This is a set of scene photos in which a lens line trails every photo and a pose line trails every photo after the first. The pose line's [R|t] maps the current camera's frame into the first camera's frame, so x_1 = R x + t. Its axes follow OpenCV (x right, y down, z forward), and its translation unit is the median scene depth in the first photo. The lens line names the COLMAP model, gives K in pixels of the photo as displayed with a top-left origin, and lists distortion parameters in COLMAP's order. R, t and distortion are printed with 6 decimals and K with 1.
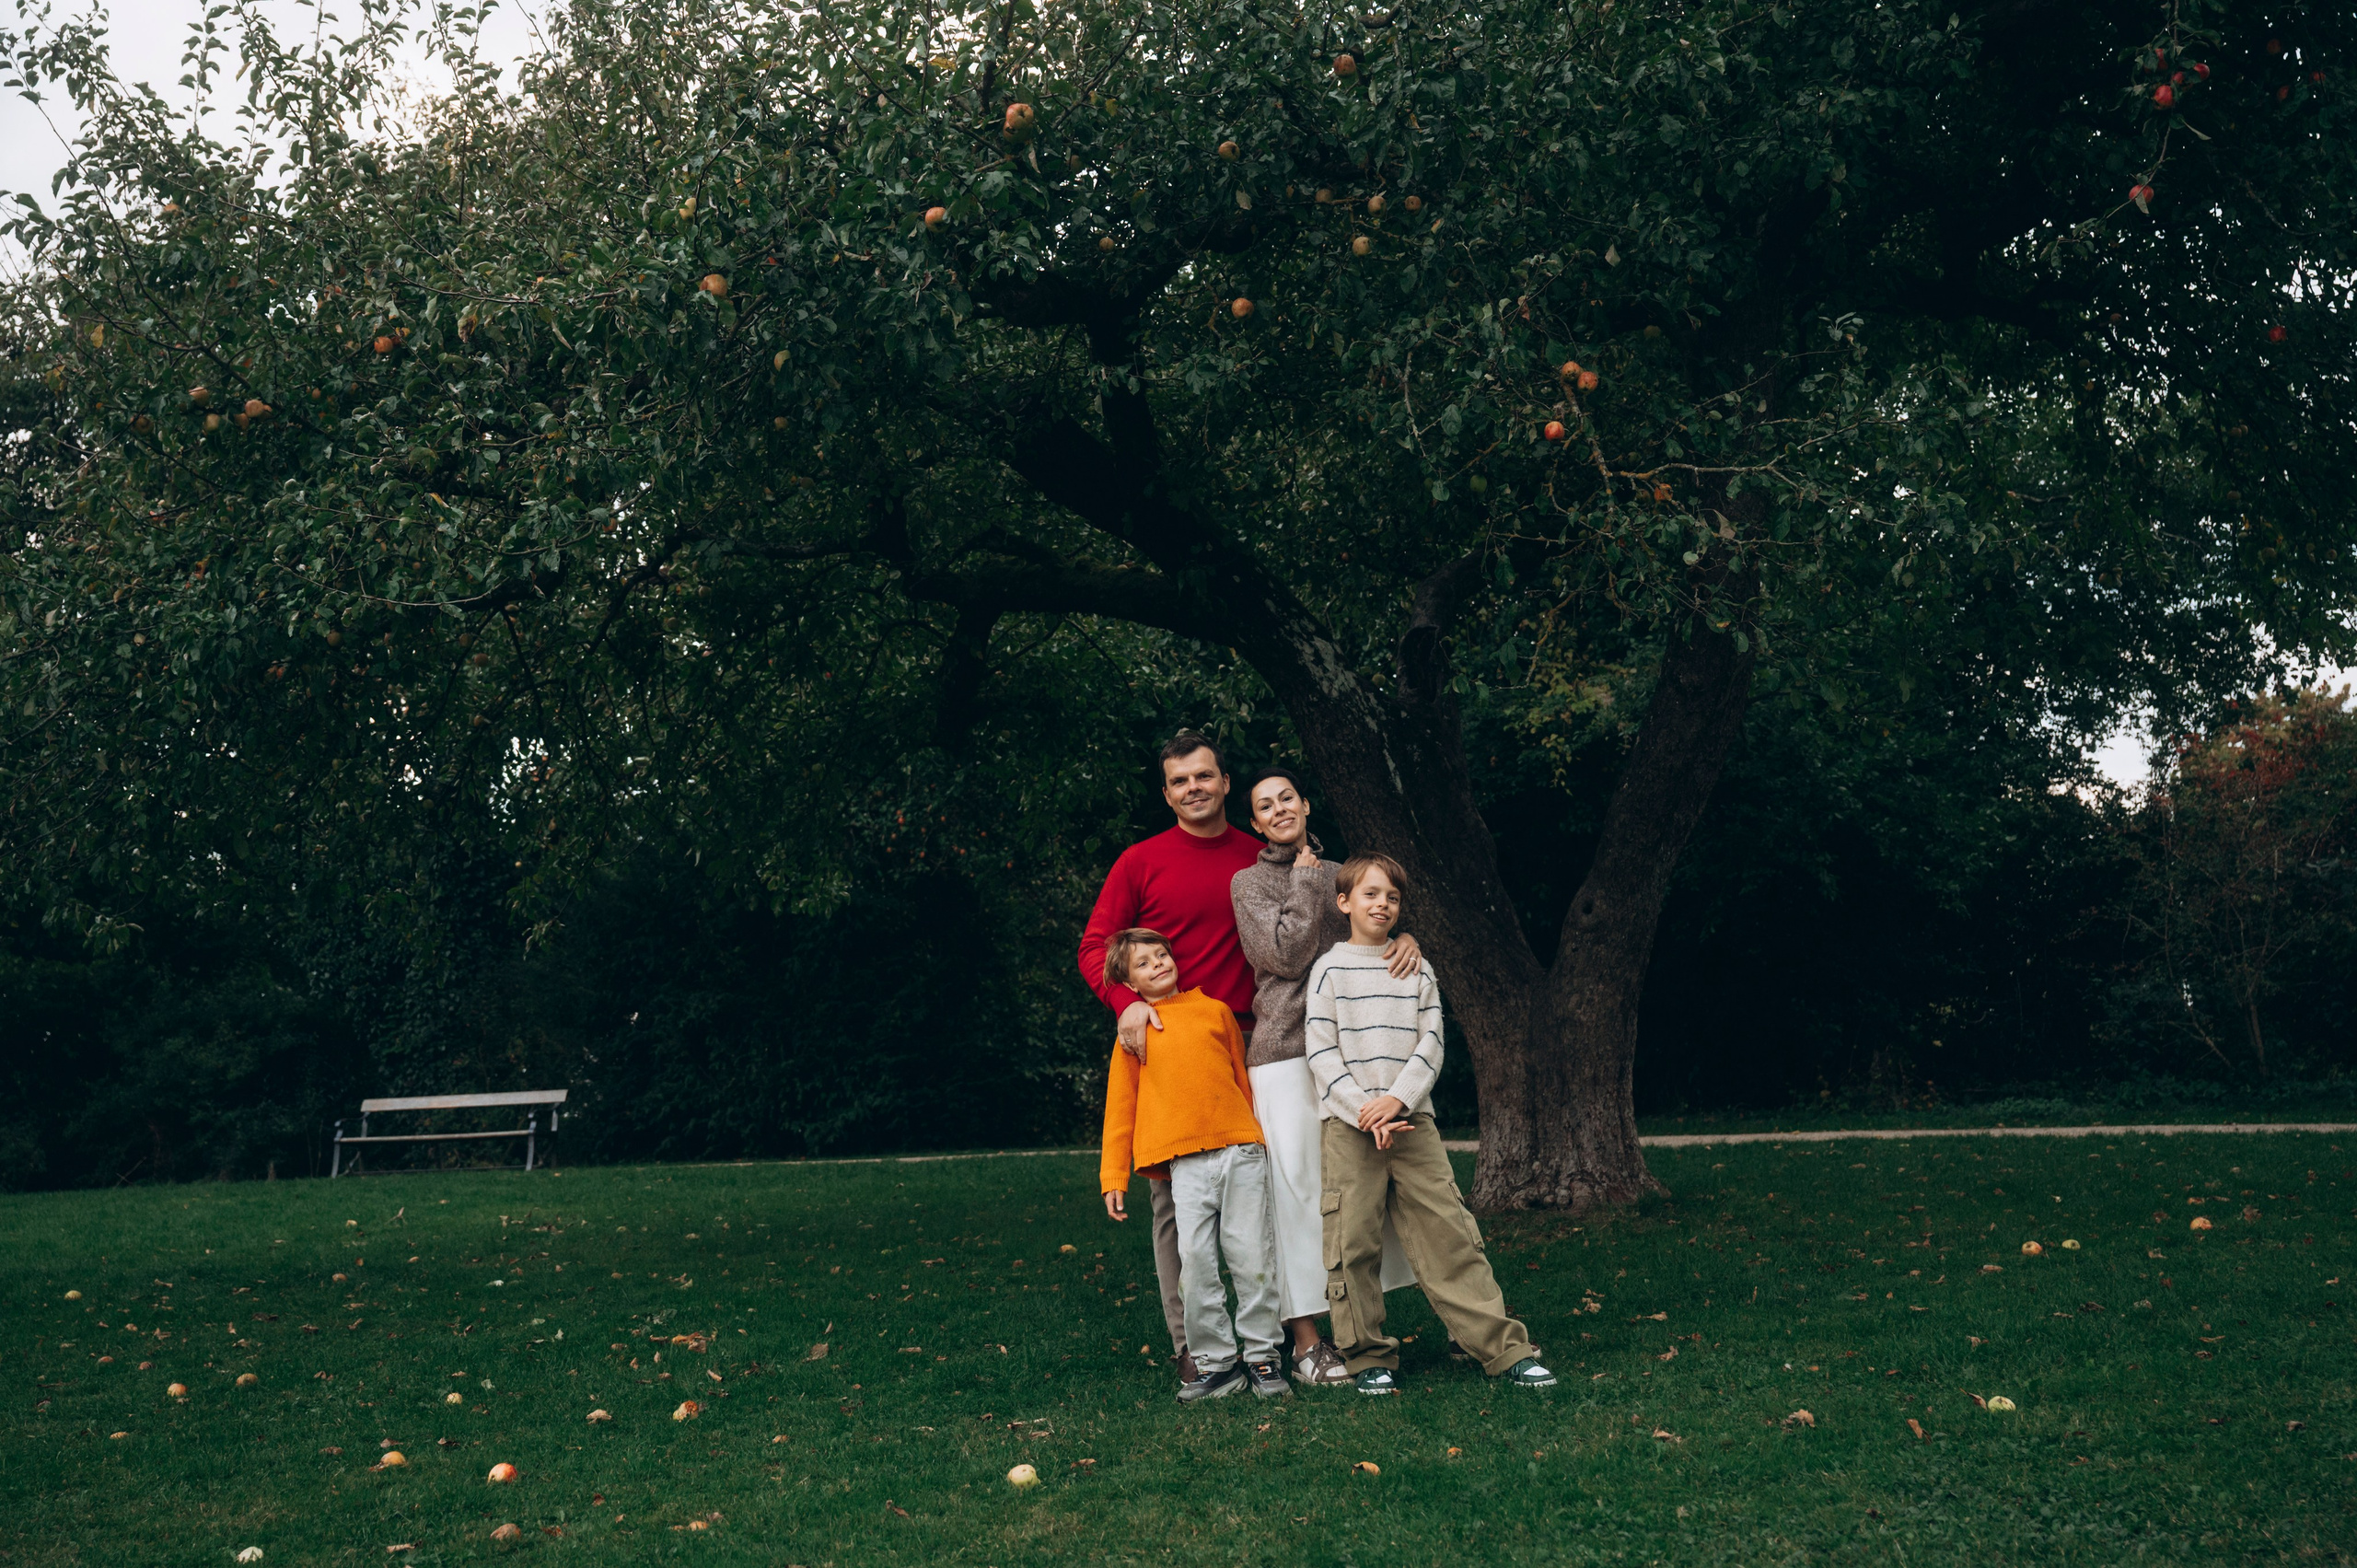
lens RADIAL K [[2499.2, 0, 1174.2], [0, 2499.2, 785.4], [0, 0, 1]] dist [0.002831, 0.000000]
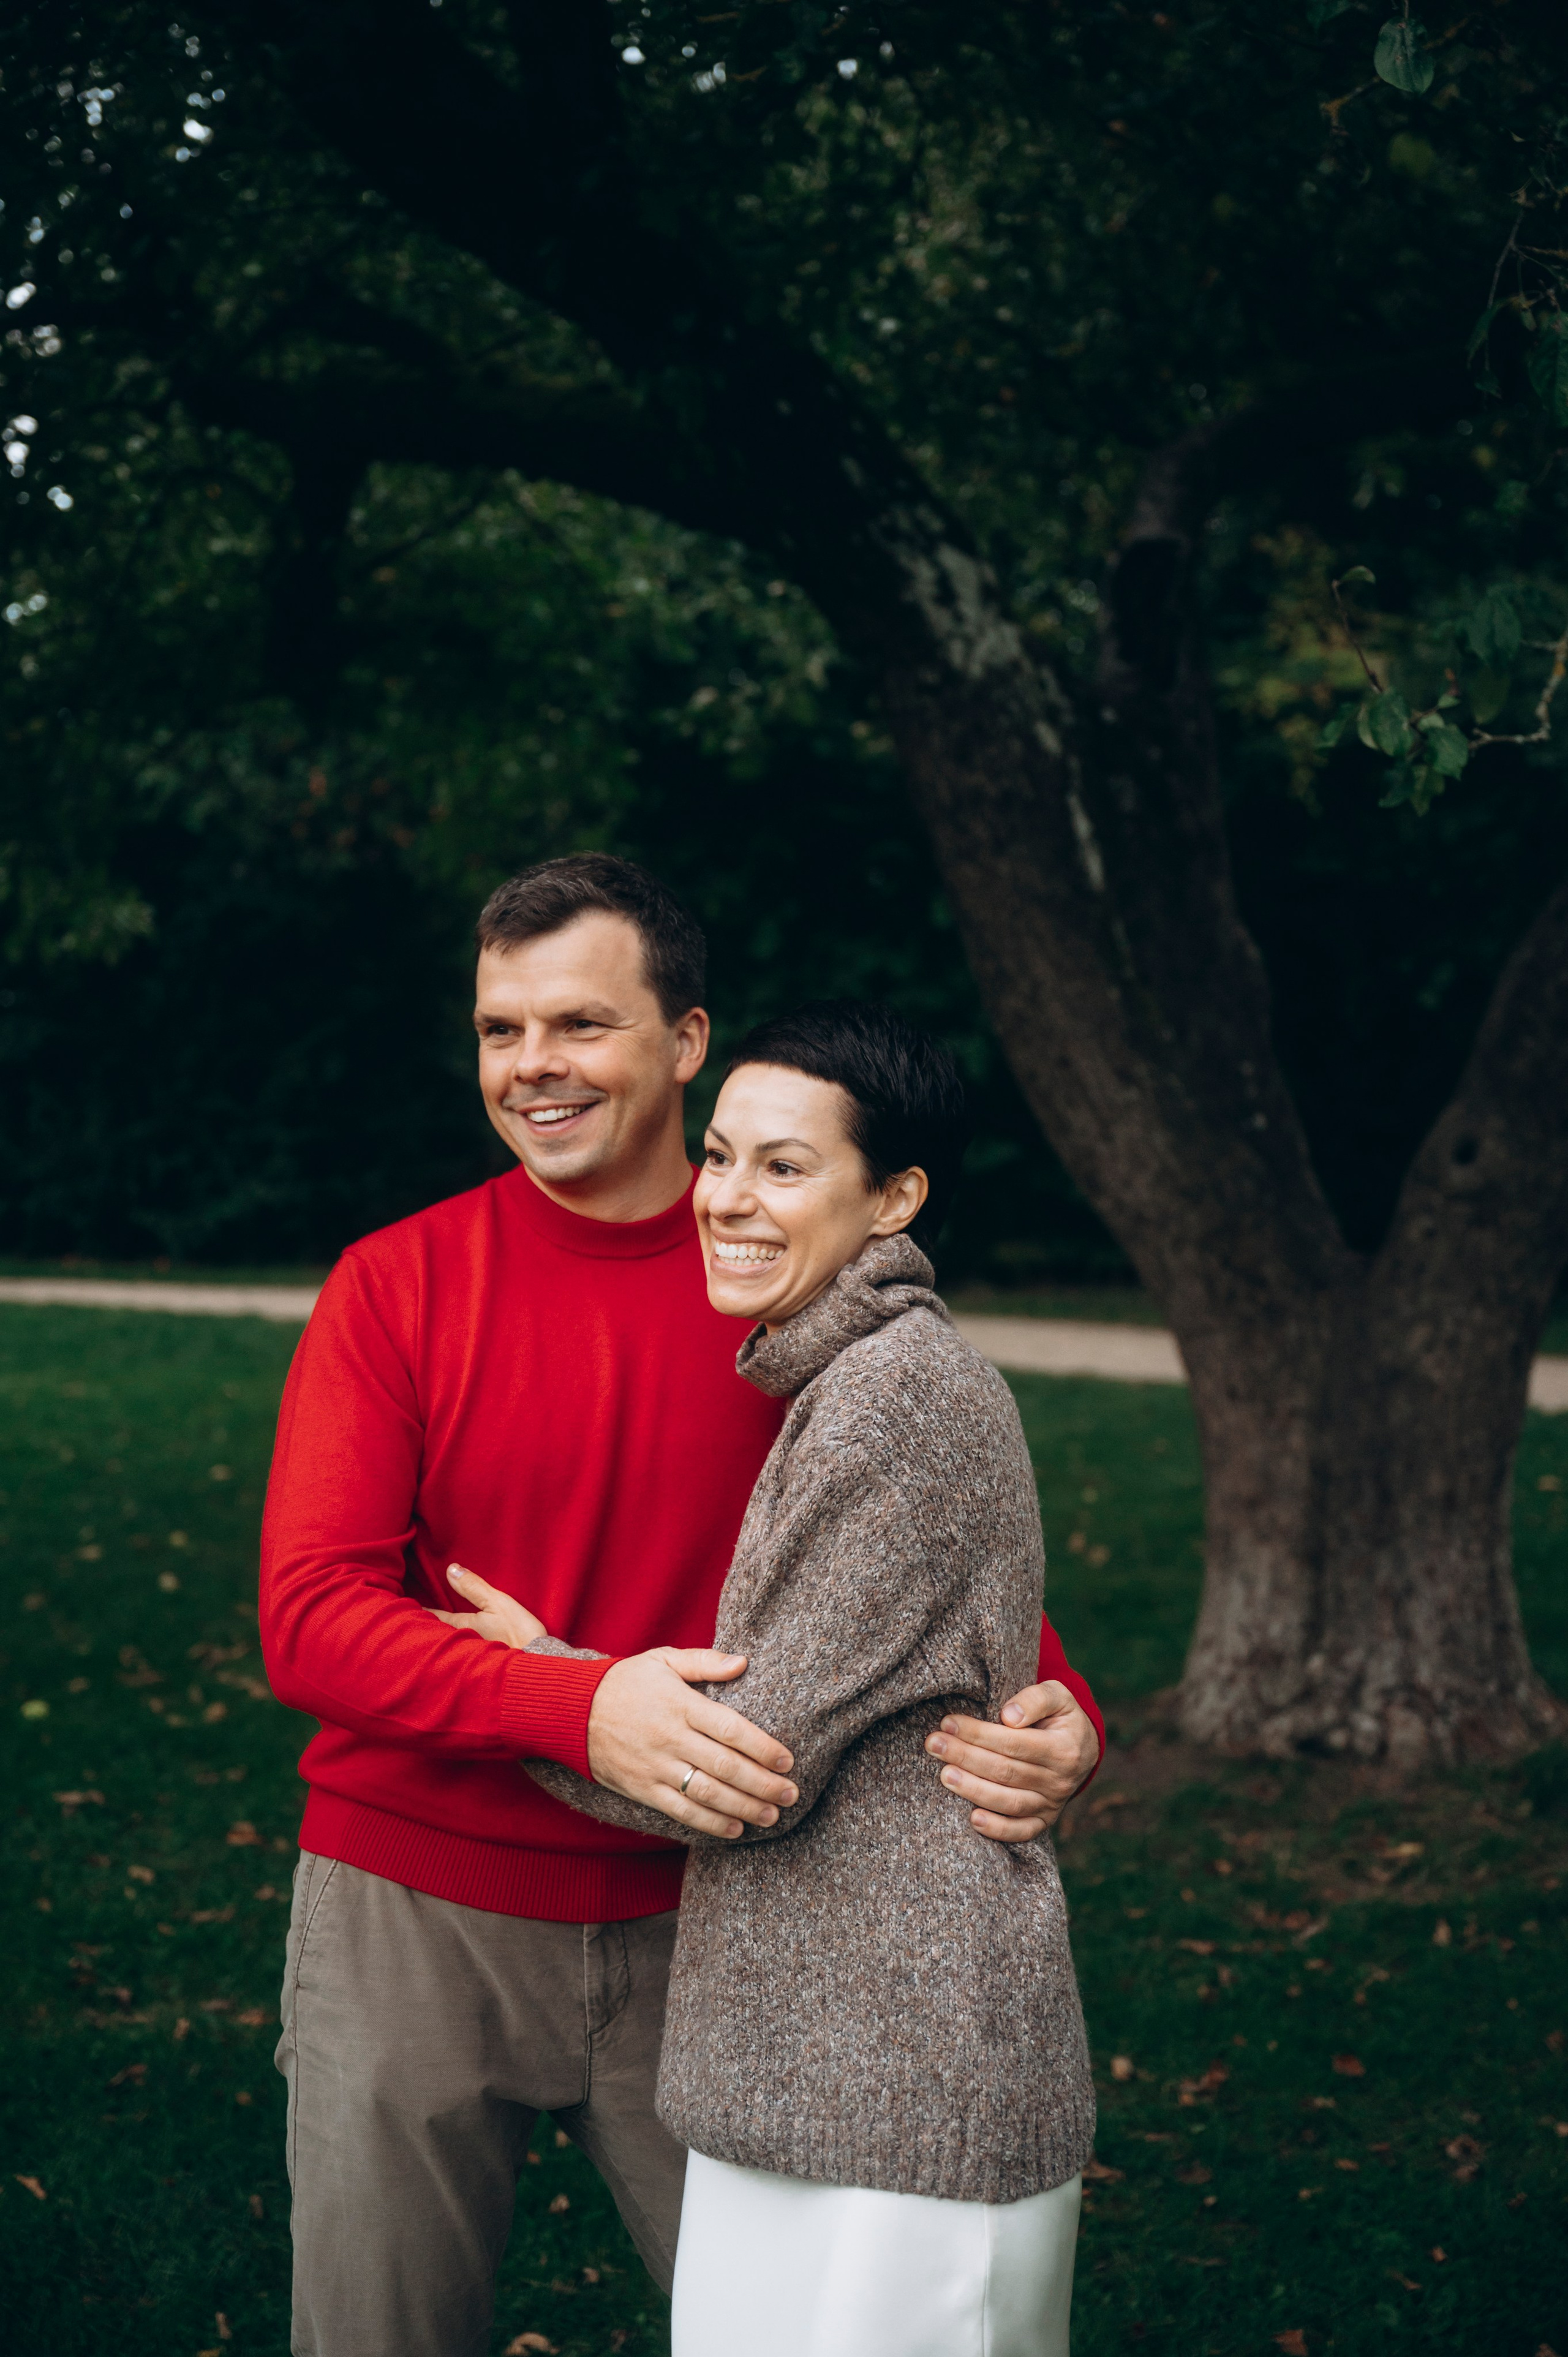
lens RADIAL K [[2817.3, 0, 795.5], [0, 2817.3, 1180.5], [0, 0, 1]] dist [-0.015221, 0.000000]
pose [[0.998053, 0.054806, 0.029776, 0.019562], [-0.059100, 0.983563, 0.170617, -0.031004], [-0.019936, -0.172045, 0.984887, 0.462517]]
